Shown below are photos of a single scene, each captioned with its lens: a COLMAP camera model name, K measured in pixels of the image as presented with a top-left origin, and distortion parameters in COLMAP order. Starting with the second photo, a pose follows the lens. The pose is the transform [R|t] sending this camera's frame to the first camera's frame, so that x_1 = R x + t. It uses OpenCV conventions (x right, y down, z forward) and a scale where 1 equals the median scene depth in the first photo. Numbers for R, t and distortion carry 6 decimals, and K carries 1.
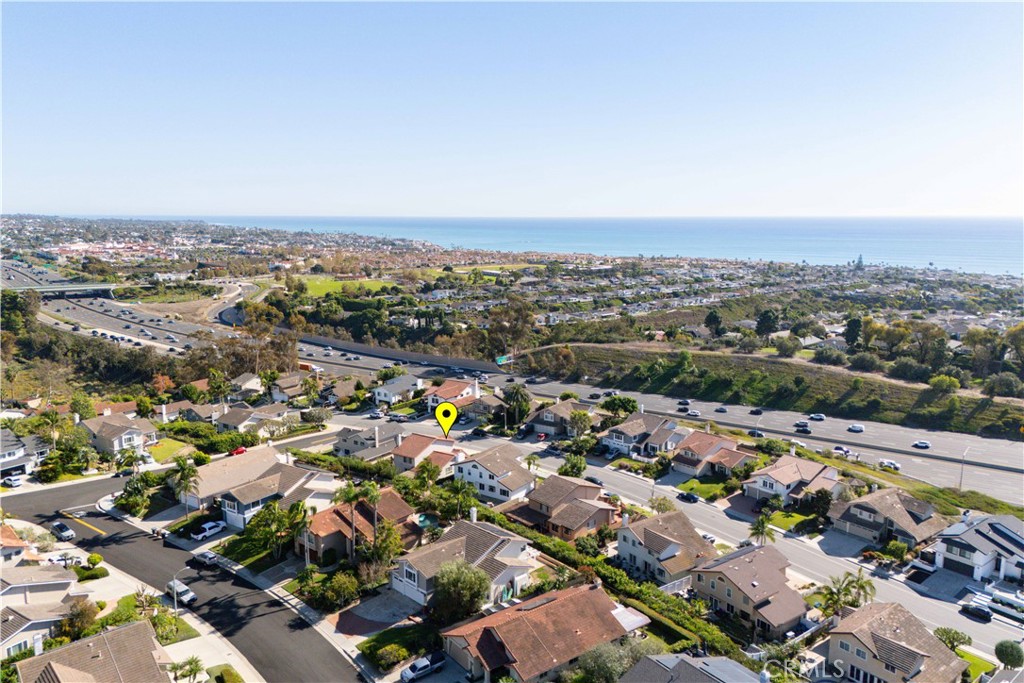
lens RADIAL K [[738.1, 0, 512.0], [0, 738.1, 341.5], [0, 0, 1]] dist [0.063336, -0.061260]
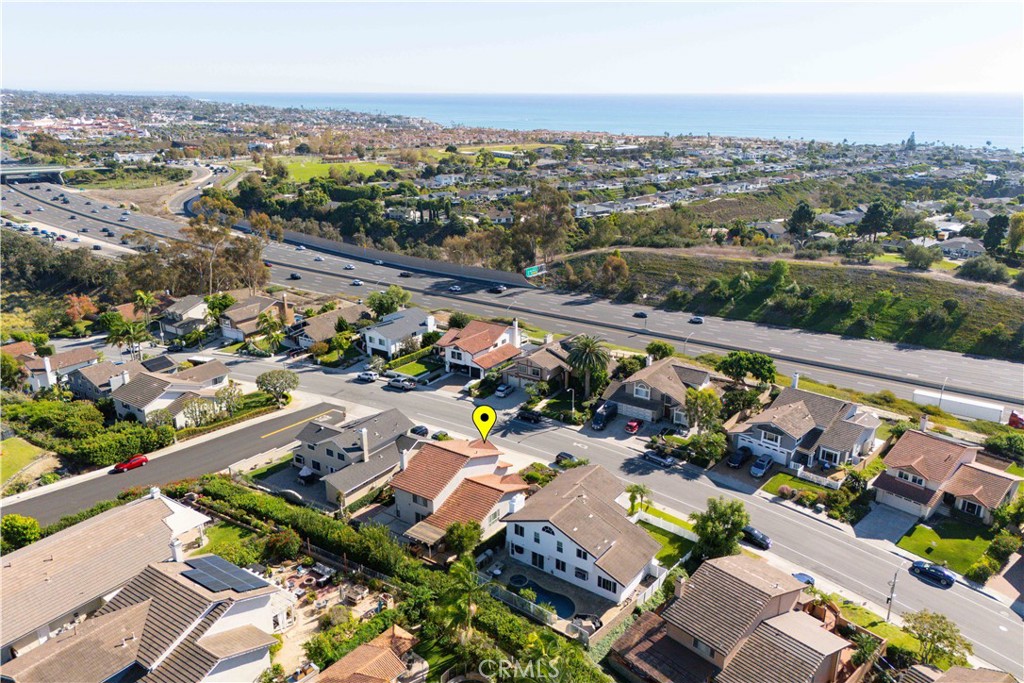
lens RADIAL K [[738.1, 0, 512.0], [0, 738.1, 341.5], [0, 0, 1]] dist [0.063336, -0.061260]
pose [[1.000000, 0.000430, 0.000042, -0.035164], [-0.000432, 0.987979, 0.154589, -0.021567], [0.000025, -0.154589, 0.987979, 0.228473]]
